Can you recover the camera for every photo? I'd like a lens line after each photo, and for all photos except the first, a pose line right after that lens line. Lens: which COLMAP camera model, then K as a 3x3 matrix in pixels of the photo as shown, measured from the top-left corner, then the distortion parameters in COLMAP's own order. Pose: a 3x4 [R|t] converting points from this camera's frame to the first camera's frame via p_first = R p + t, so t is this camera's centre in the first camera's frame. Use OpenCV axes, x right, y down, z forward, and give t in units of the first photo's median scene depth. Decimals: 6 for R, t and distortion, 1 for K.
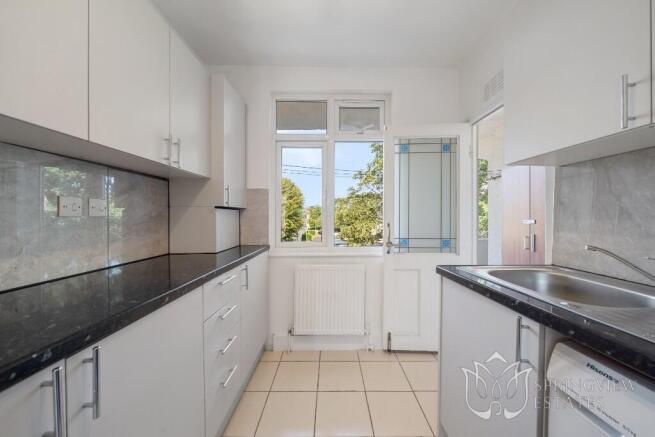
lens RADIAL K [[228.8, 0, 327.5], [0, 228.8, 217.3], [0, 0, 1]] dist [-0.006963, -0.000419]
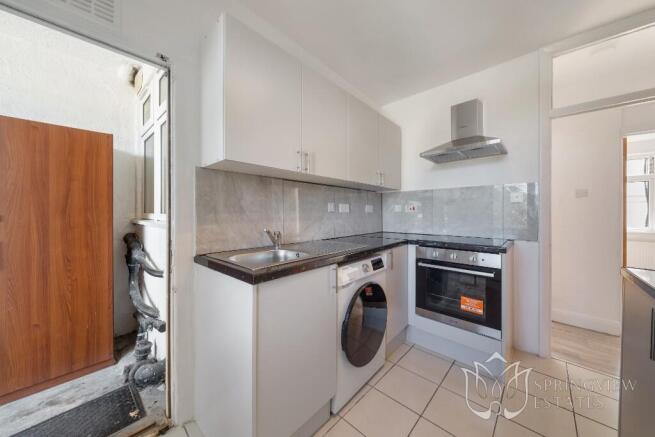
lens RADIAL K [[228.8, 0, 330.2], [0, 228.8, 213.2], [0, 0, 1]] dist [-0.006963, -0.000419]
pose [[-0.732449, -0.003356, 0.680814, -0.142088], [0.001363, 0.999979, 0.006395, -0.001061], [-0.680821, 0.005612, -0.732429, 0.839616]]
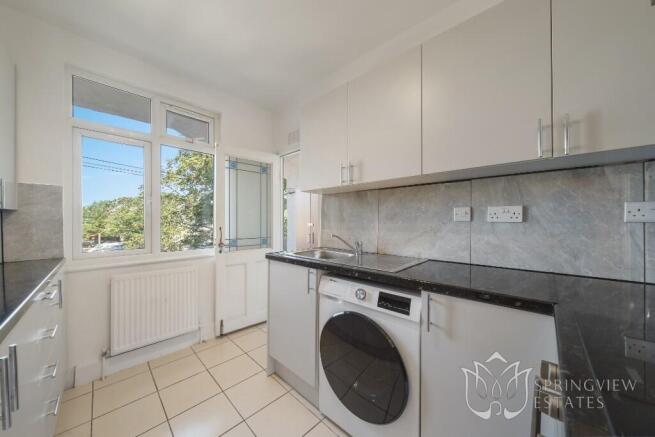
lens RADIAL K [[228.8, 0, 327.3], [0, 228.8, 221.2], [0, 0, 1]] dist [-0.006963, -0.000419]
pose [[0.693495, -0.000964, 0.720461, -0.198299], [0.002277, 0.999997, -0.000854, -0.001455], [-0.720458, 0.002233, 0.693495, -0.208633]]
